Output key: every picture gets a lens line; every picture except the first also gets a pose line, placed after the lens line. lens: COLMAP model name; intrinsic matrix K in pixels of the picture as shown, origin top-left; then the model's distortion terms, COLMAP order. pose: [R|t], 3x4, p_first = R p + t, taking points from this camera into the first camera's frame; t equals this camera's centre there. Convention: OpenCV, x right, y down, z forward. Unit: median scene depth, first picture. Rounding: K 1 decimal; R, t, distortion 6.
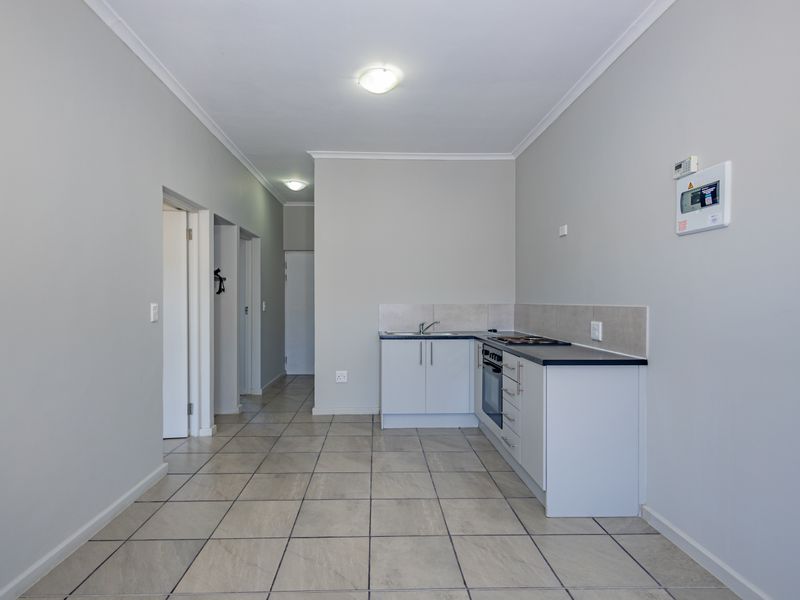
lens RADIAL K [[450.1, 0, 378.4], [0, 450.1, 297.1], [0, 0, 1]] dist [0.001516, -0.000054]
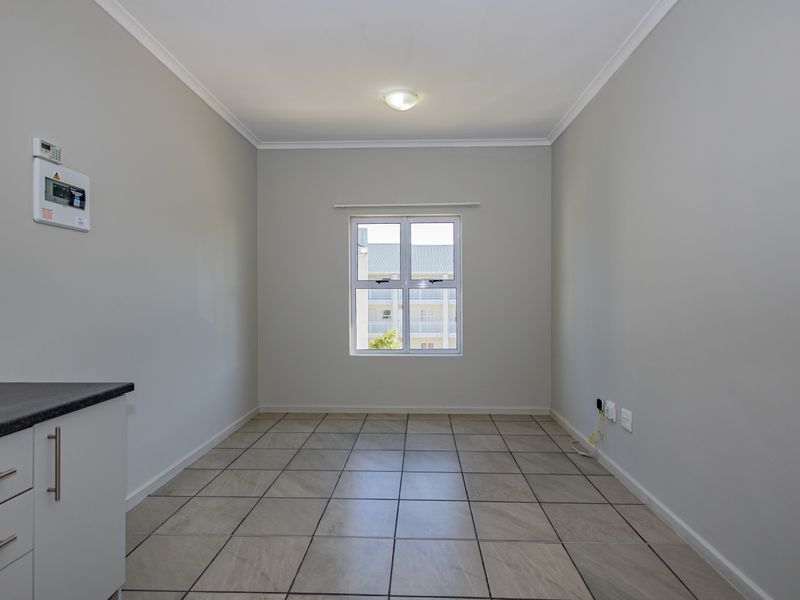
lens RADIAL K [[449.2, 0, 400.0], [0, 449.2, 300.0], [0, 0, 1]] dist [0.002101, 0.000143]
pose [[-0.998565, 0.001500, 0.053536, -0.051684], [0.001613, 0.999997, 0.002074, 0.009205], [-0.053533, 0.002157, -0.998564, 1.149116]]
